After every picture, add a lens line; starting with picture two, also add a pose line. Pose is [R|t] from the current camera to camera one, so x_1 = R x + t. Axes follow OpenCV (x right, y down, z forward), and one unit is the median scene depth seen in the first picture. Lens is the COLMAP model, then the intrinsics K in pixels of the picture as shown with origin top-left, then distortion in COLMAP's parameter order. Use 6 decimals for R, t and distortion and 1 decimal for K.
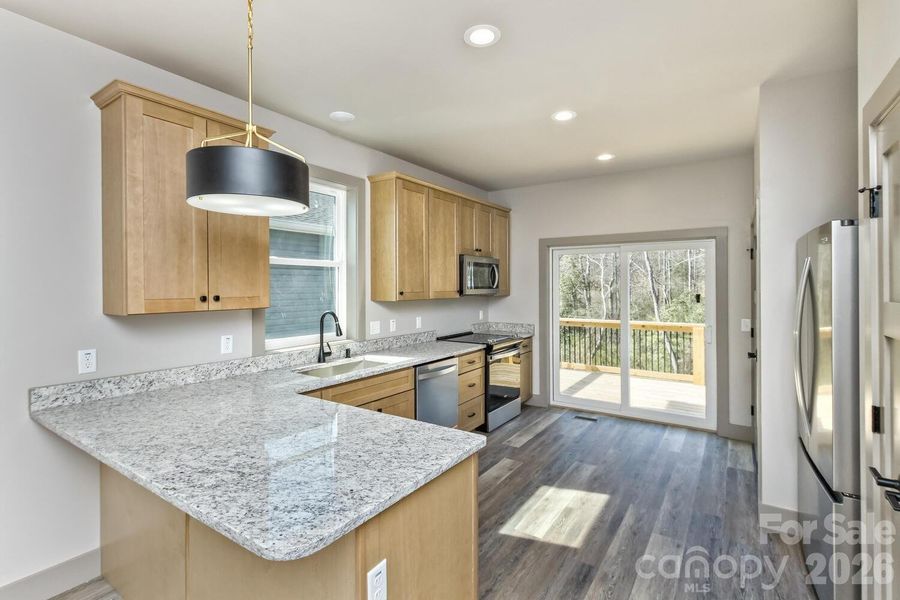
lens RADIAL K [[429.9, 0, 446.0], [0, 429.9, 293.5], [0, 0, 1]] dist [0.011127, -0.004221]
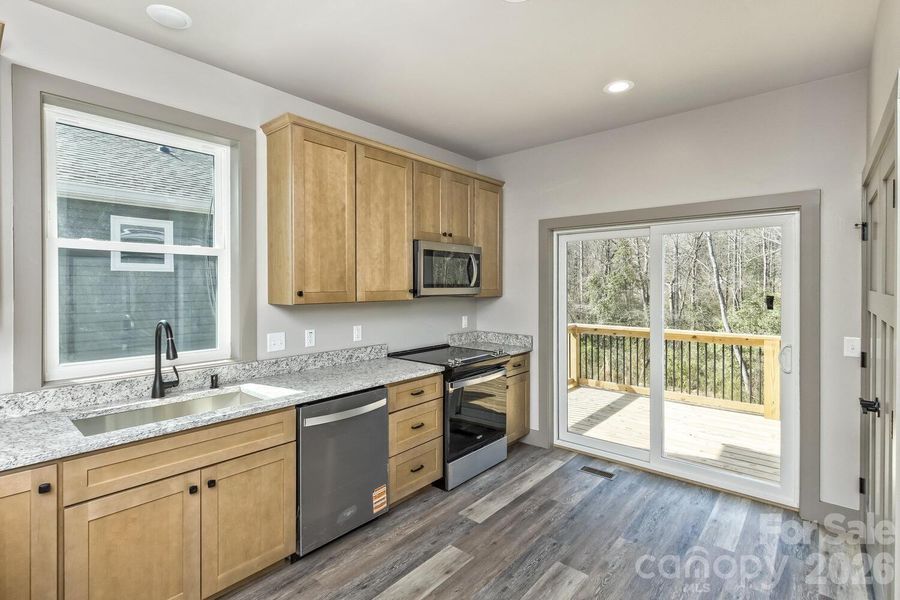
lens RADIAL K [[429.9, 0, 451.5], [0, 429.9, 295.7], [0, 0, 1]] dist [0.011127, -0.004221]
pose [[0.993411, 0.004636, -0.114513, 0.183395], [-0.003726, 0.999960, 0.008159, -0.003410], [0.114546, -0.007679, 0.993388, 0.300017]]
